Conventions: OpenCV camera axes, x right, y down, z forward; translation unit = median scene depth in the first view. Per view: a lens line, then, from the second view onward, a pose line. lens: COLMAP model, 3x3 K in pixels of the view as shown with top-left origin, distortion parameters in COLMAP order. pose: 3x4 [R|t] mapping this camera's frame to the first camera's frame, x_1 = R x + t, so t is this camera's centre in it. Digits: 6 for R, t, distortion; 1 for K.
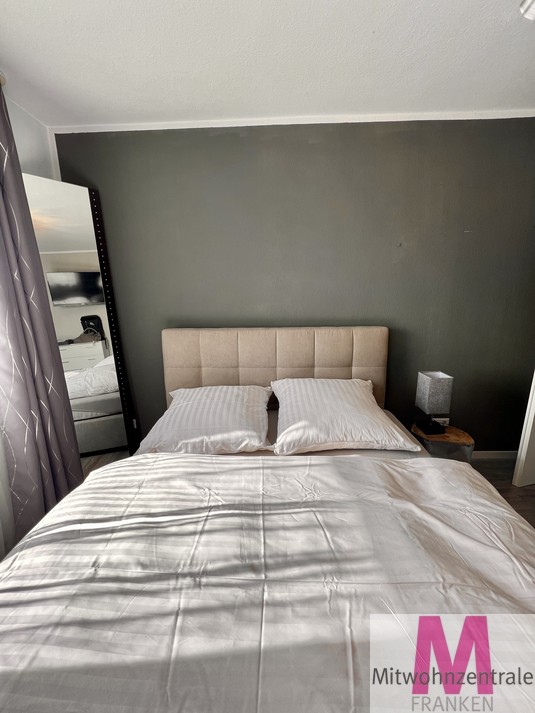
lens RADIAL K [[285.0, 0, 267.4], [0, 285.0, 354.8], [0, 0, 1]] dist [-0.002593, 0.000573]
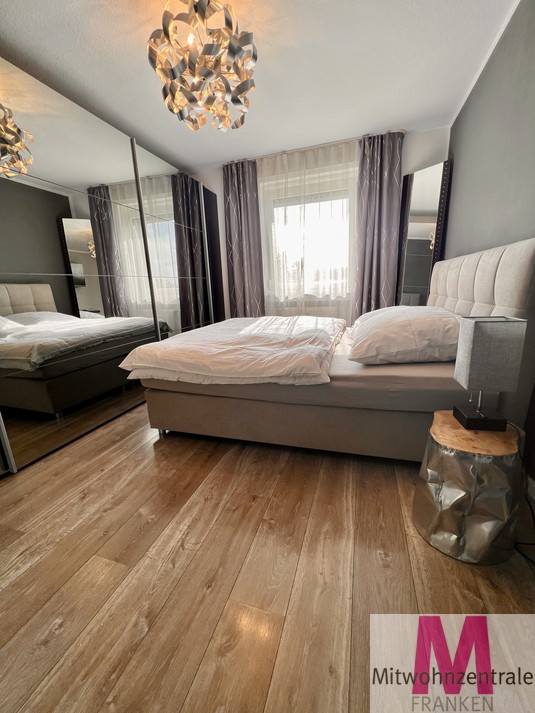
lens RADIAL K [[286.0, 0, 268.5], [0, 286.0, 357.2], [0, 0, 1]] dist [-0.000691, 0.000179]
pose [[-0.285264, 0.250858, -0.925038, 1.562947], [-0.167874, 0.937143, 0.305910, 0.053690], [0.943633, 0.242554, -0.225220, 0.943874]]
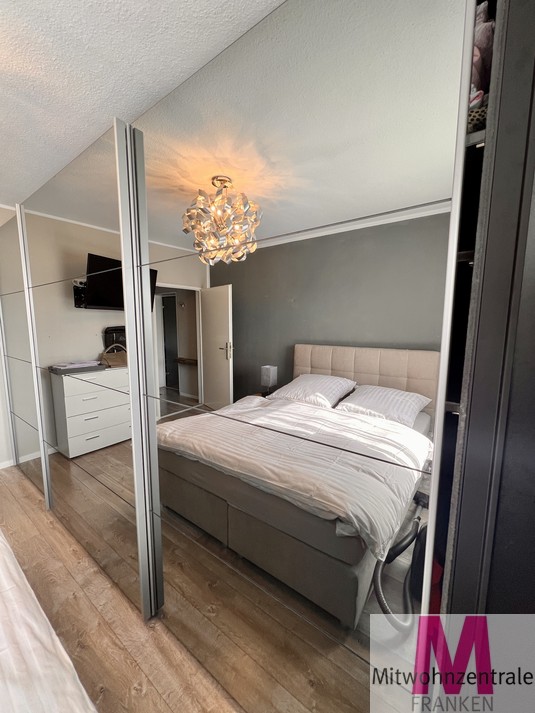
lens RADIAL K [[285.0, 0, 264.7], [0, 285.0, 357.4], [0, 0, 1]] dist [-0.002593, 0.000573]
pose [[-0.808992, -0.049679, 0.585717, -0.757583], [0.144732, 0.948913, 0.280388, -0.024834], [-0.569724, 0.311604, -0.760472, 0.128710]]
